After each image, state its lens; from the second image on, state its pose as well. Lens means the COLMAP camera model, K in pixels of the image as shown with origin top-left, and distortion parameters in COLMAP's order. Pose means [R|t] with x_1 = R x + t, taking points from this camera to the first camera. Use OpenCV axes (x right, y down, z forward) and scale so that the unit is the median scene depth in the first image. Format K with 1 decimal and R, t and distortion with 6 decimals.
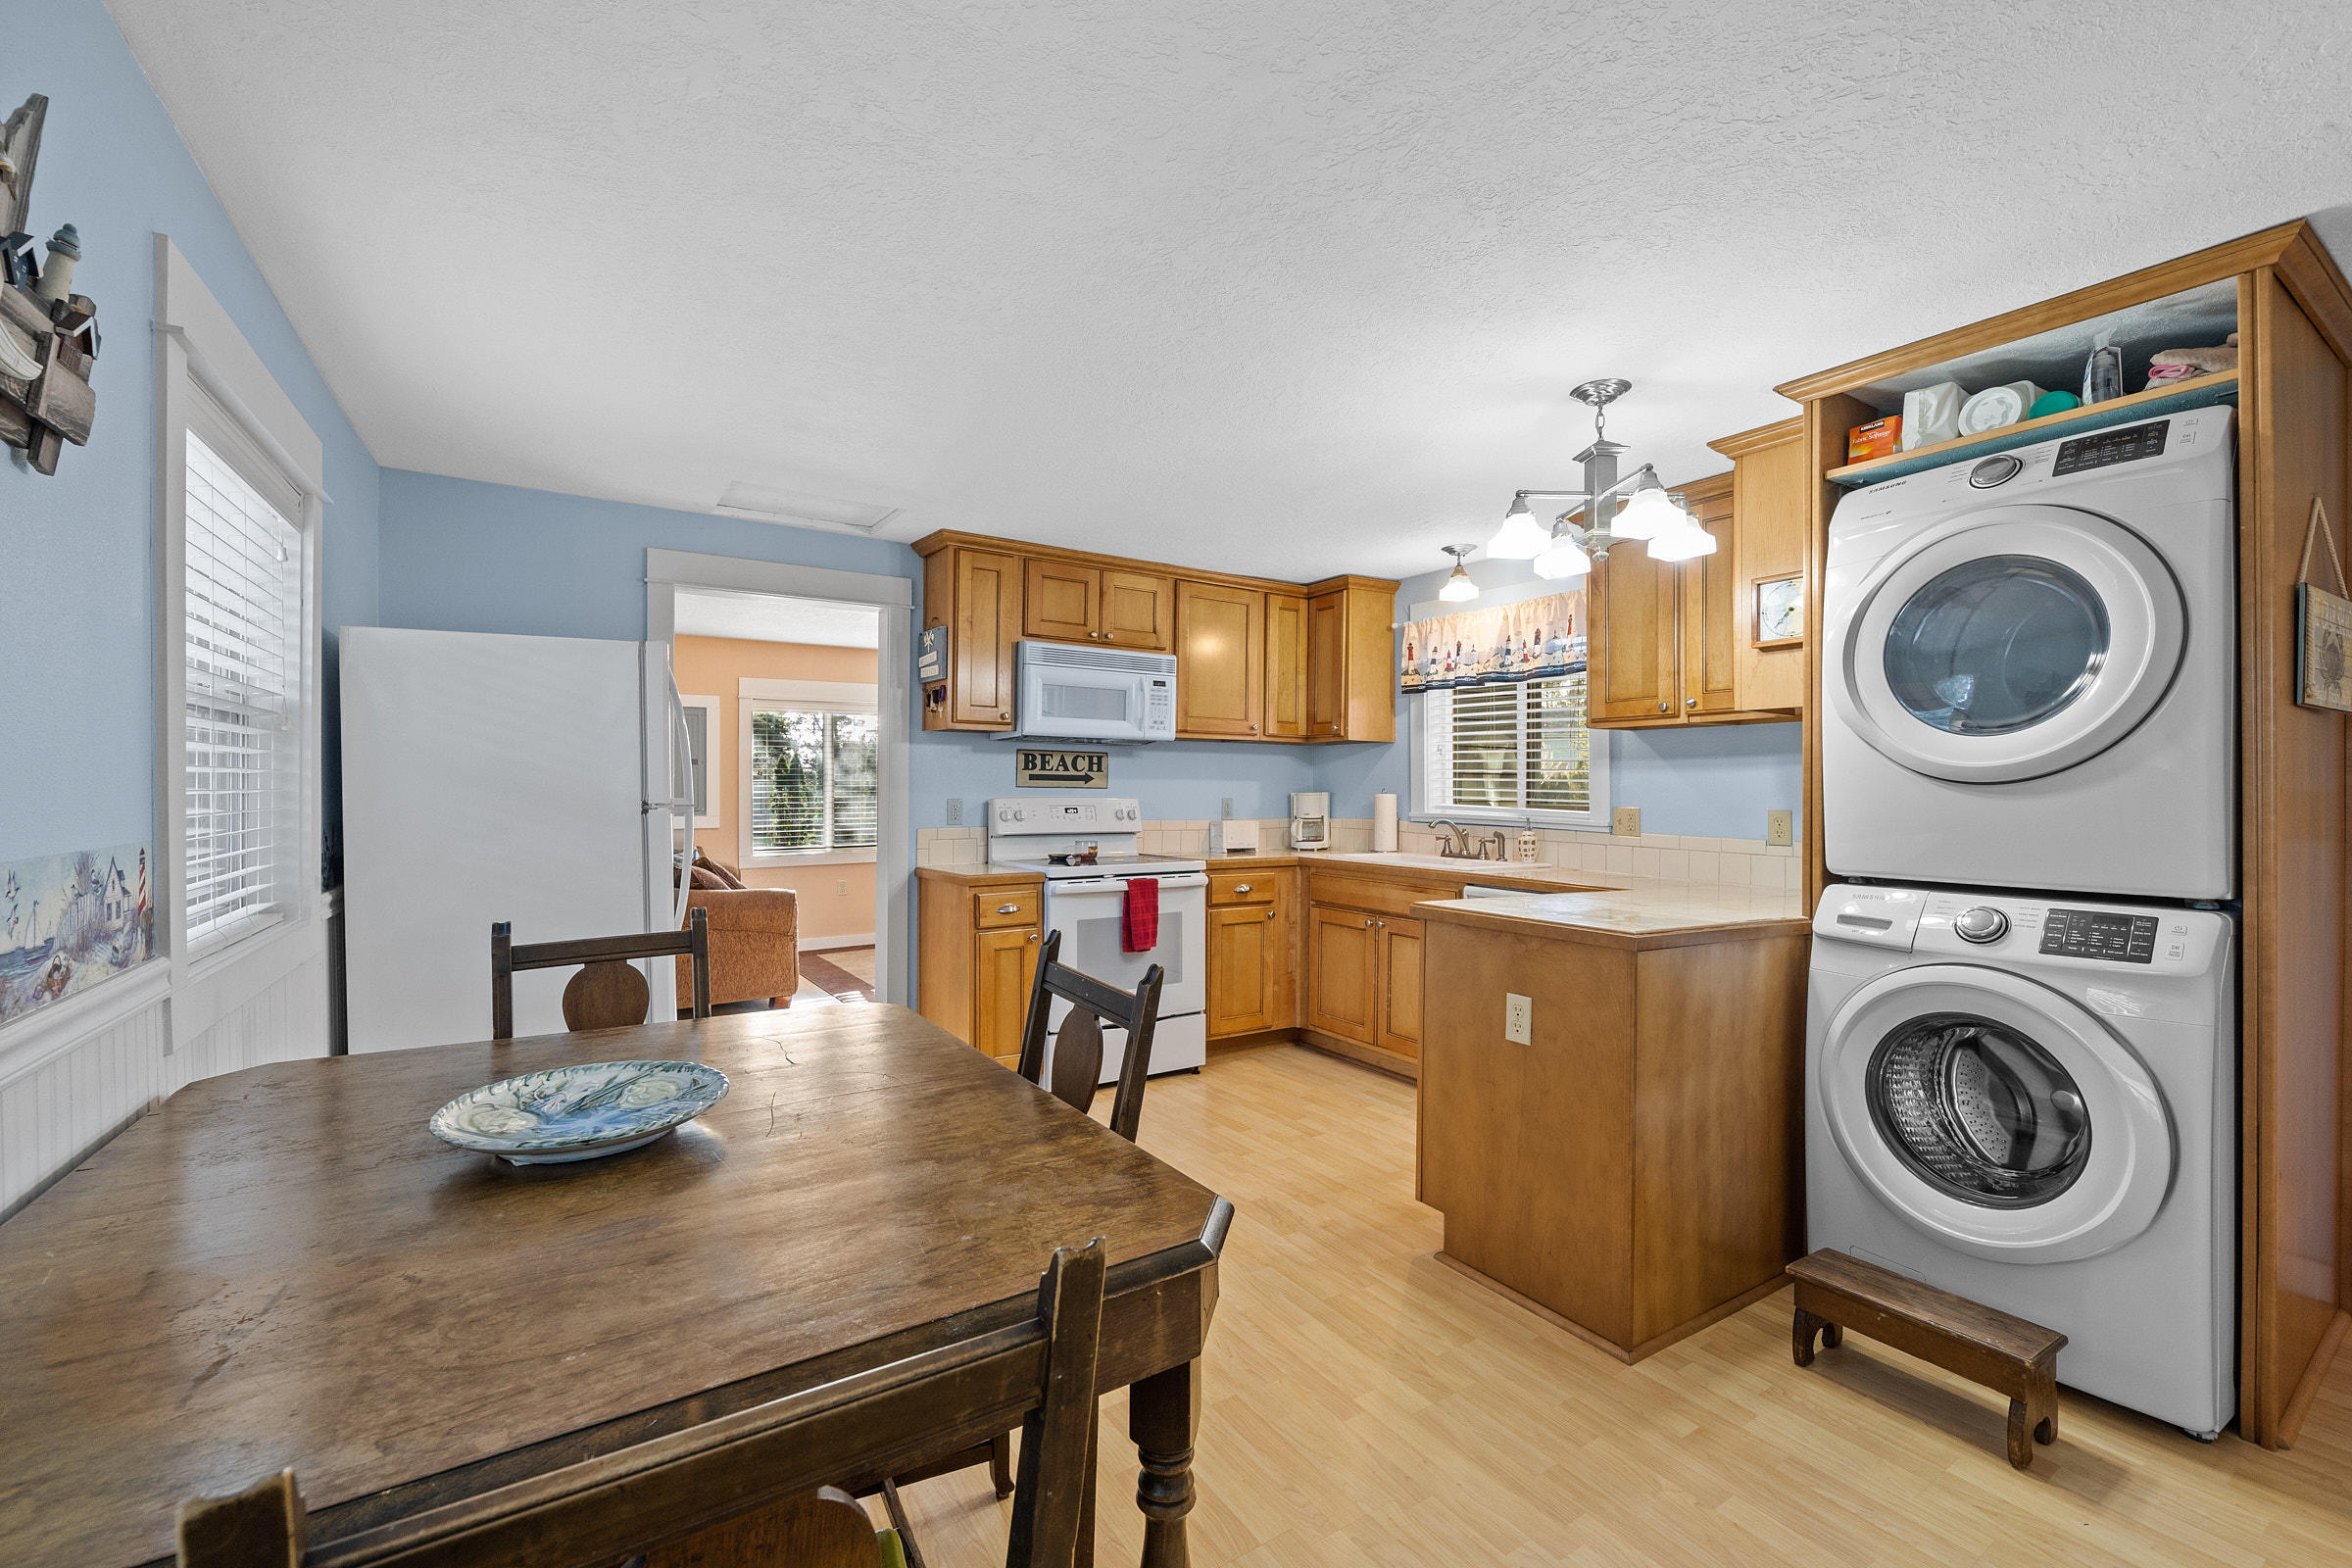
lens RADIAL K [[953.3, 0, 1176.0], [0, 953.3, 784.0], [0, 0, 1]] dist [0.000186, 0.000009]
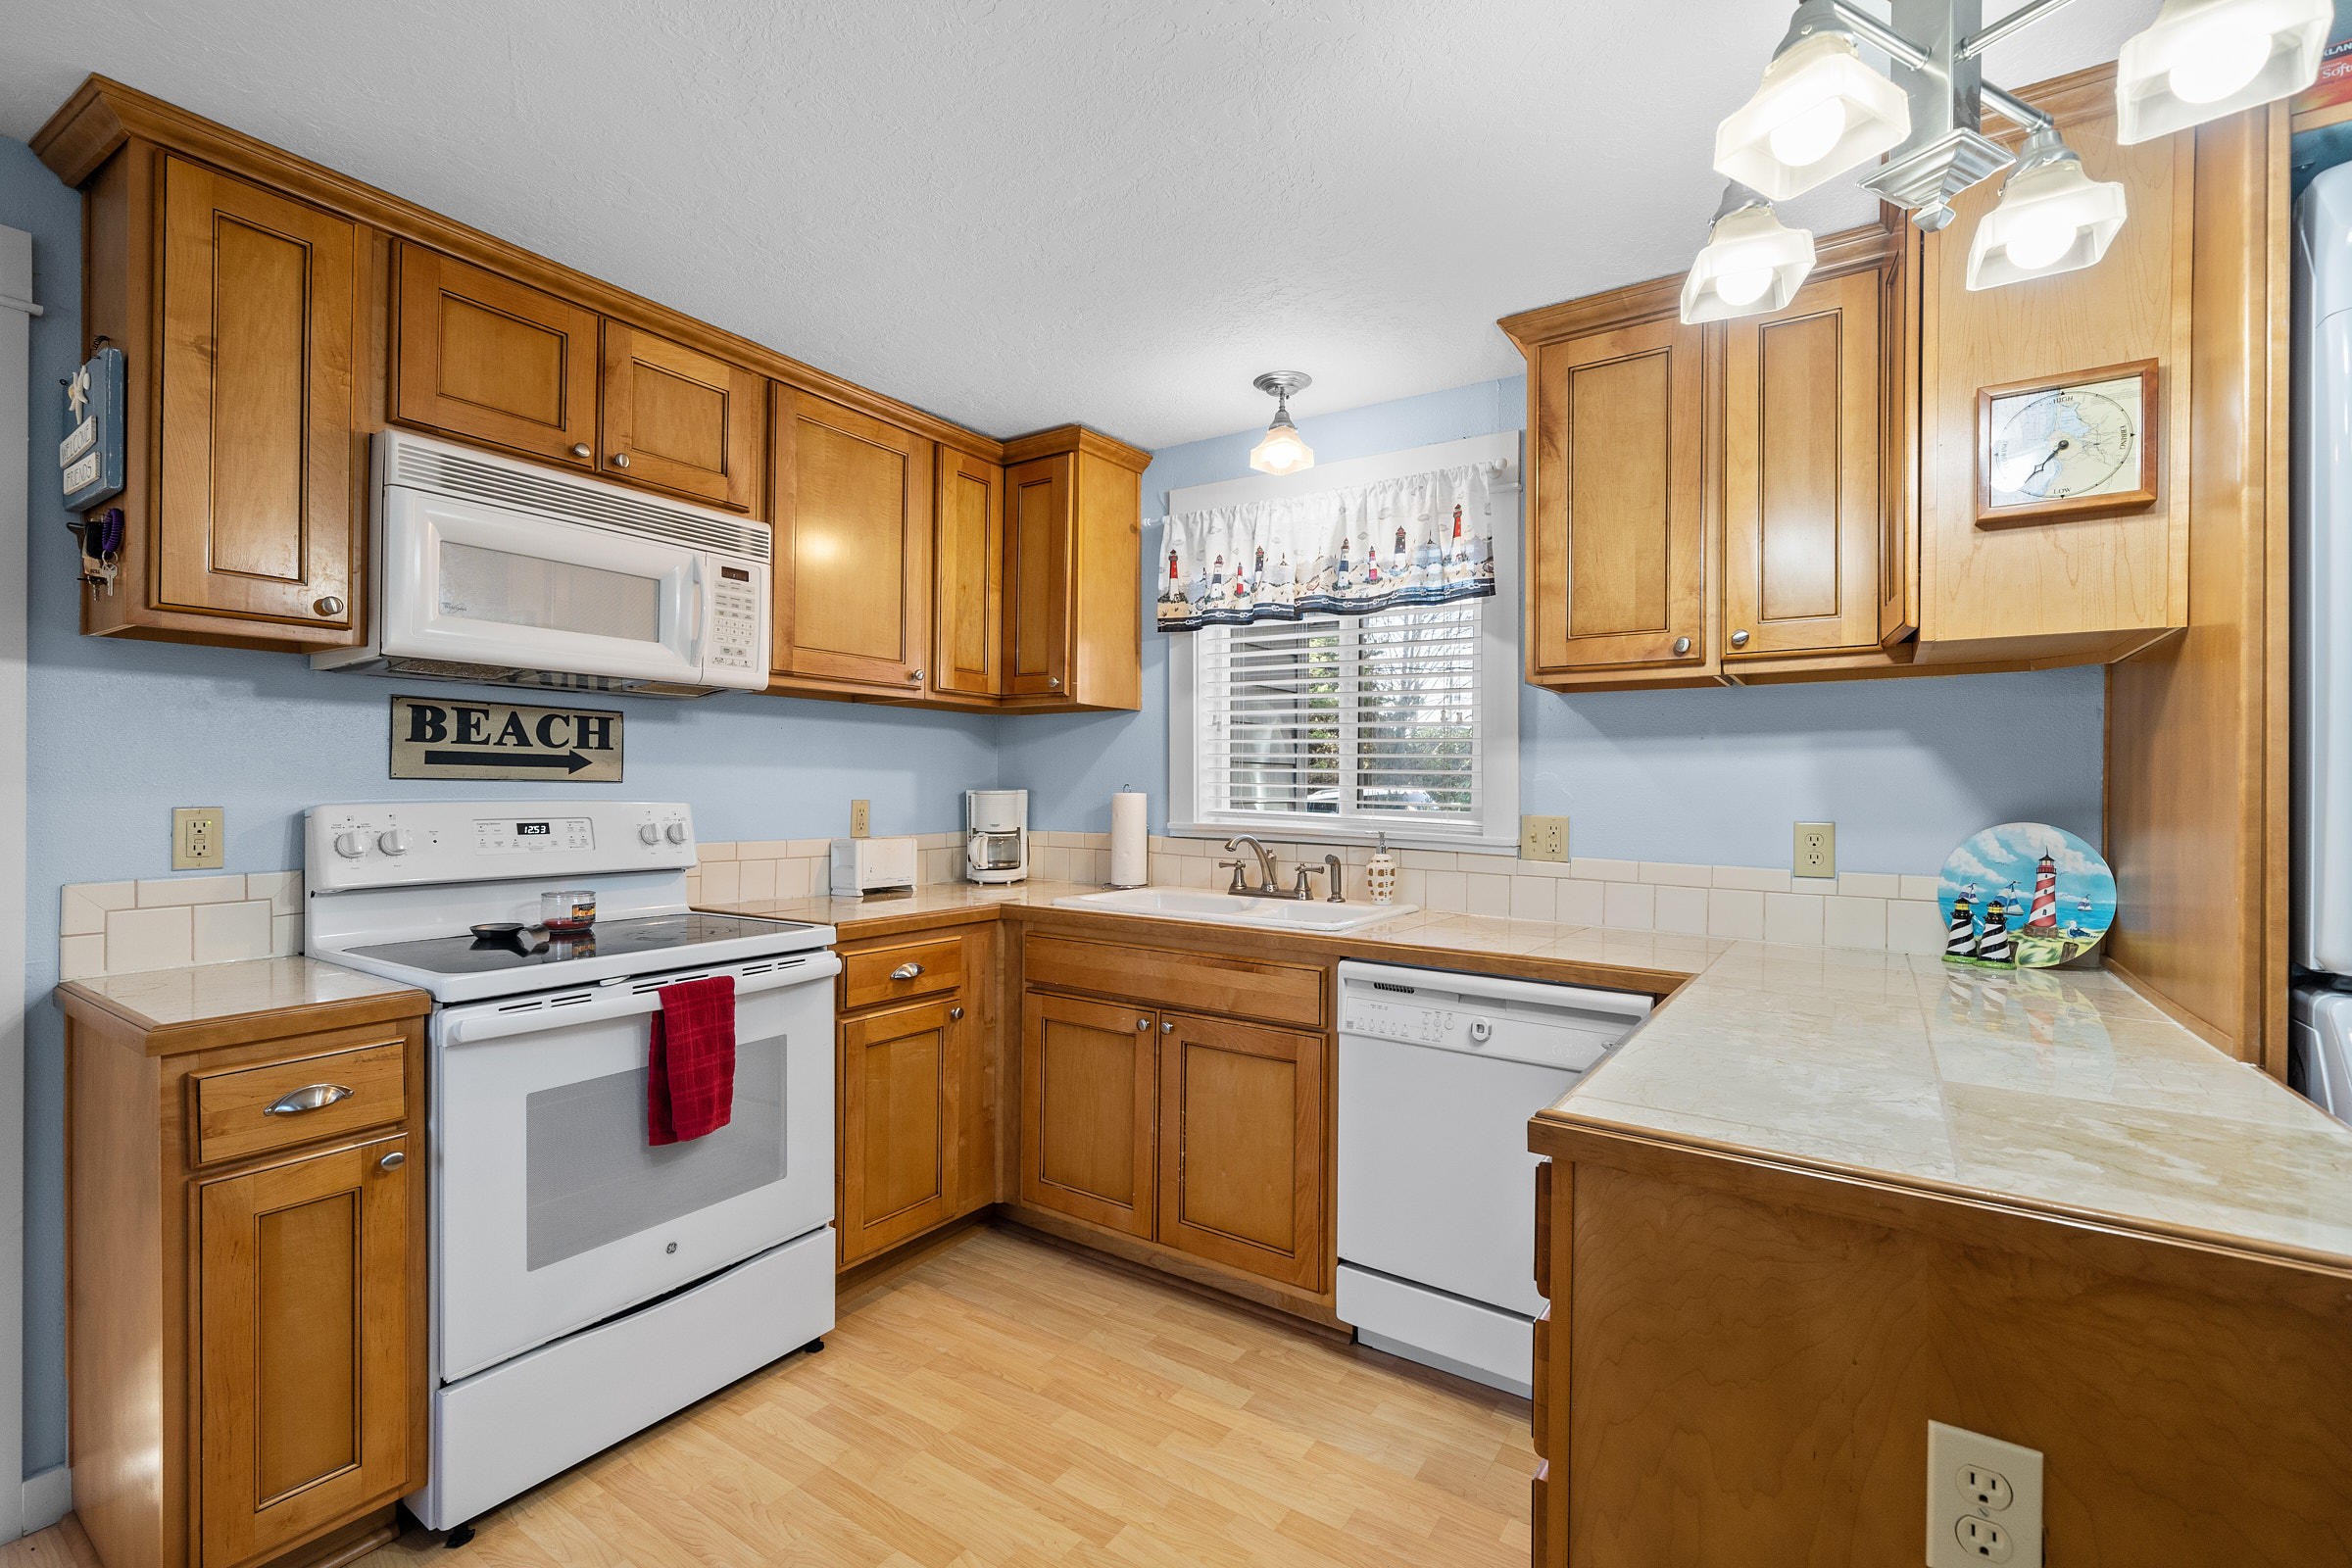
lens RADIAL K [[1009.2, 0, 1171.2], [0, 1009.2, 789.2], [0, 0, 1]] dist [-0.002247, -0.000111]
pose [[0.921258, 0.000362, 0.388952, -0.012380], [-0.005074, 0.999926, 0.011087, 0.000893], [-0.388919, -0.012187, 0.921191, 0.417914]]
